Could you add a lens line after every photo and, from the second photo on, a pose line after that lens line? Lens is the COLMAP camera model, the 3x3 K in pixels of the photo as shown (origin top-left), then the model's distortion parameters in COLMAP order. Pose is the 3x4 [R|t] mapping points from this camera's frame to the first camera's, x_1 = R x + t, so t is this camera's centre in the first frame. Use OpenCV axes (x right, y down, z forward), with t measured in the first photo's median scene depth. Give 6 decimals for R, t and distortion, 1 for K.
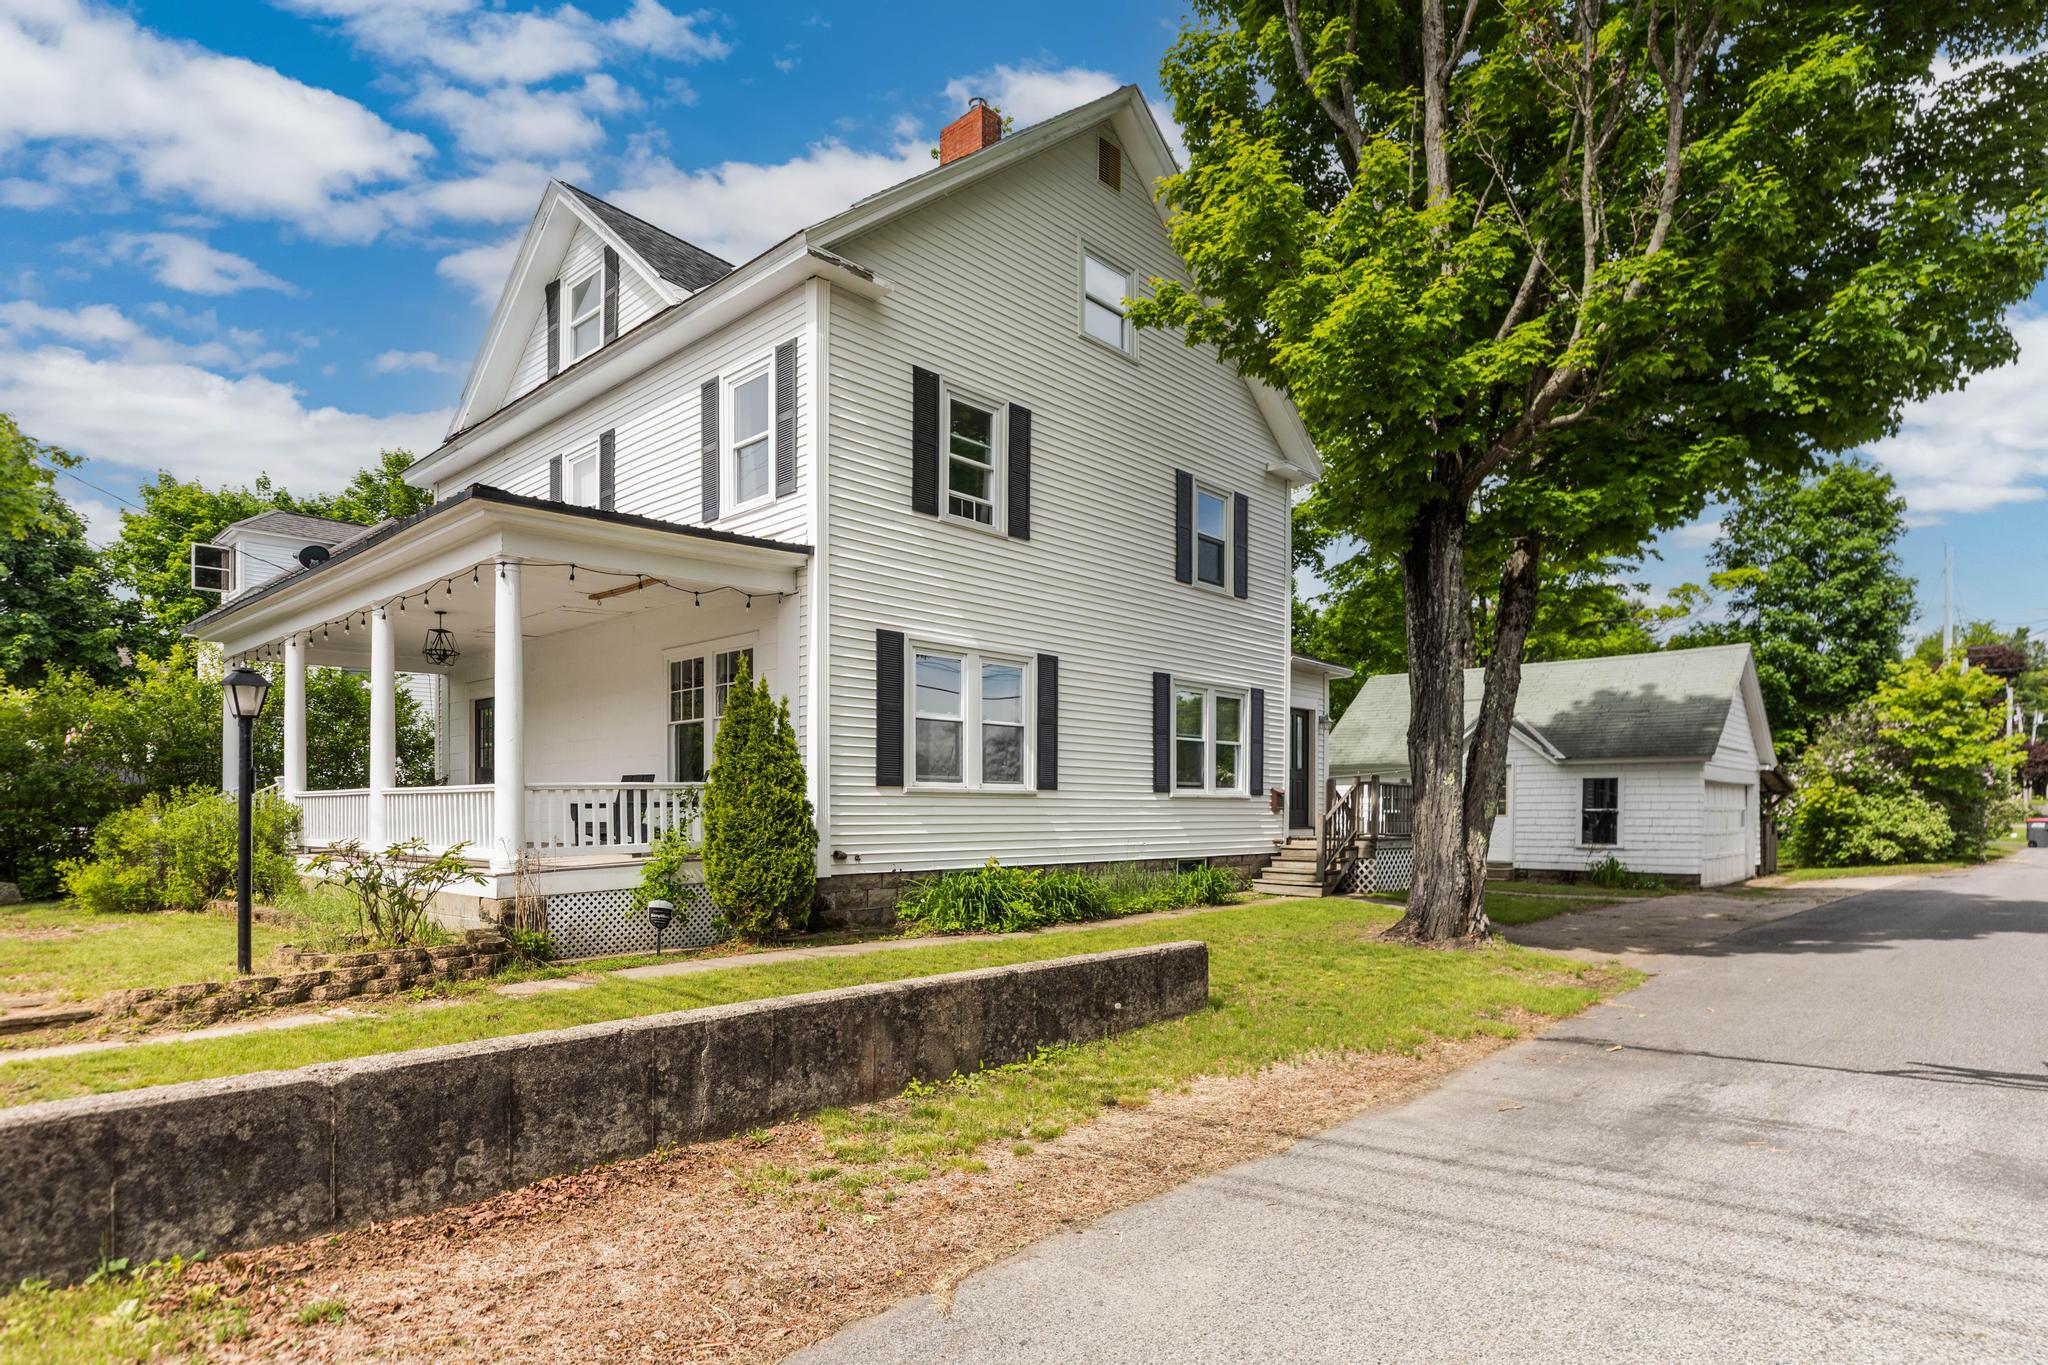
lens RADIAL K [[1110.0, 0, 1081.5], [0, 1110.0, 845.1], [0, 0, 1]] dist [0.007237, 0.001200]
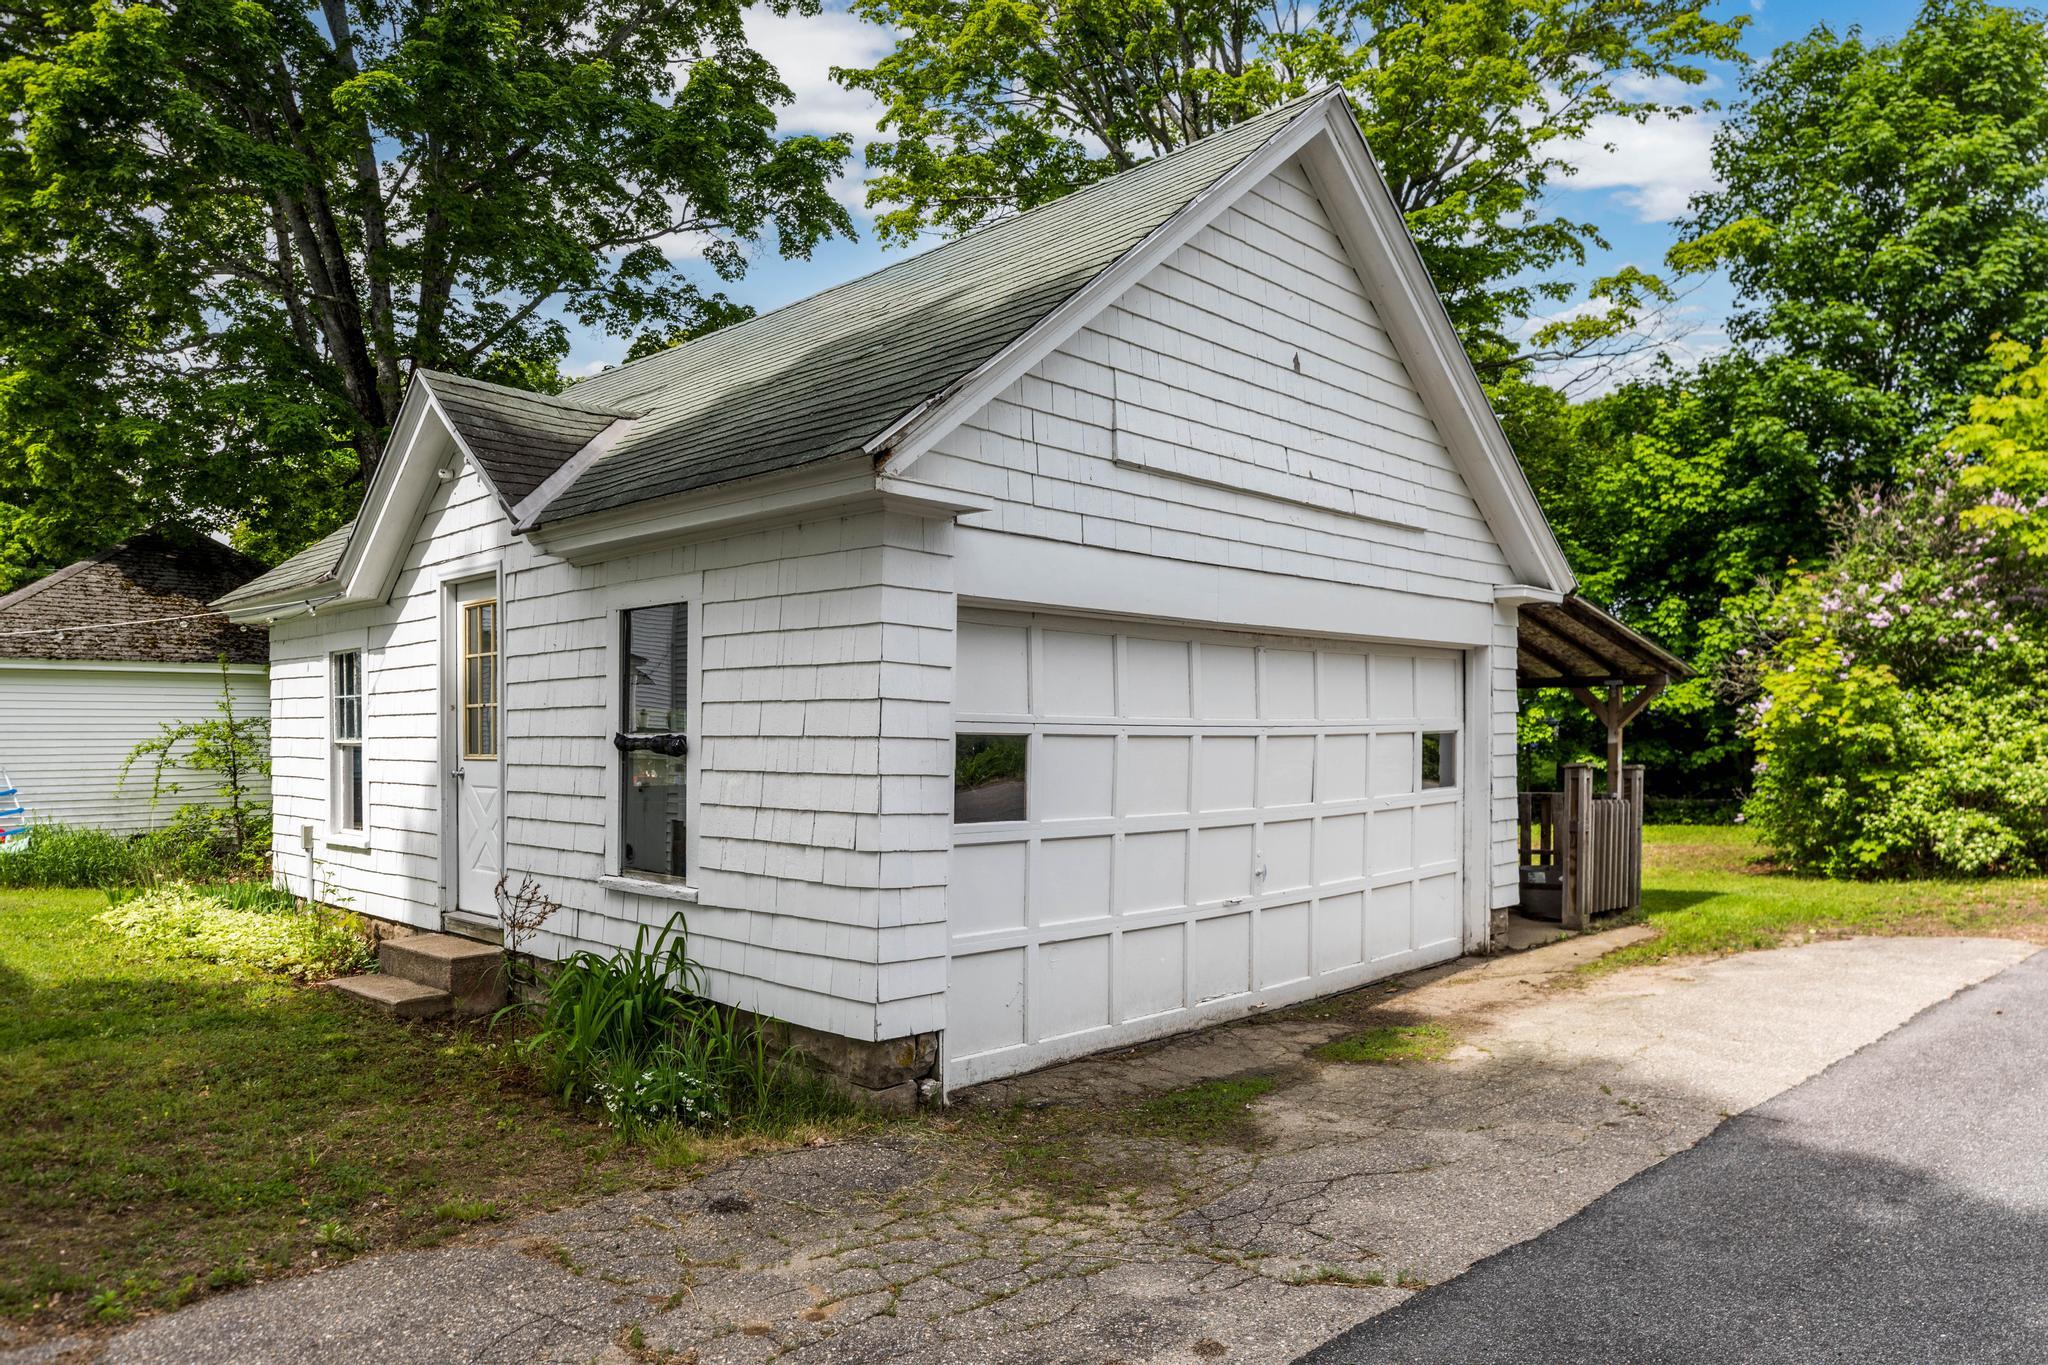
lens RADIAL K [[1322.7, 0, 1086.8], [0, 1322.7, 783.6], [0, 0, 1]] dist [0.009813, 0.000714]
pose [[0.999543, -0.003325, -0.030041, 0.434873], [0.003672, 0.999927, 0.011507, -0.019177], [0.030000, -0.011612, 0.999482, 0.545197]]
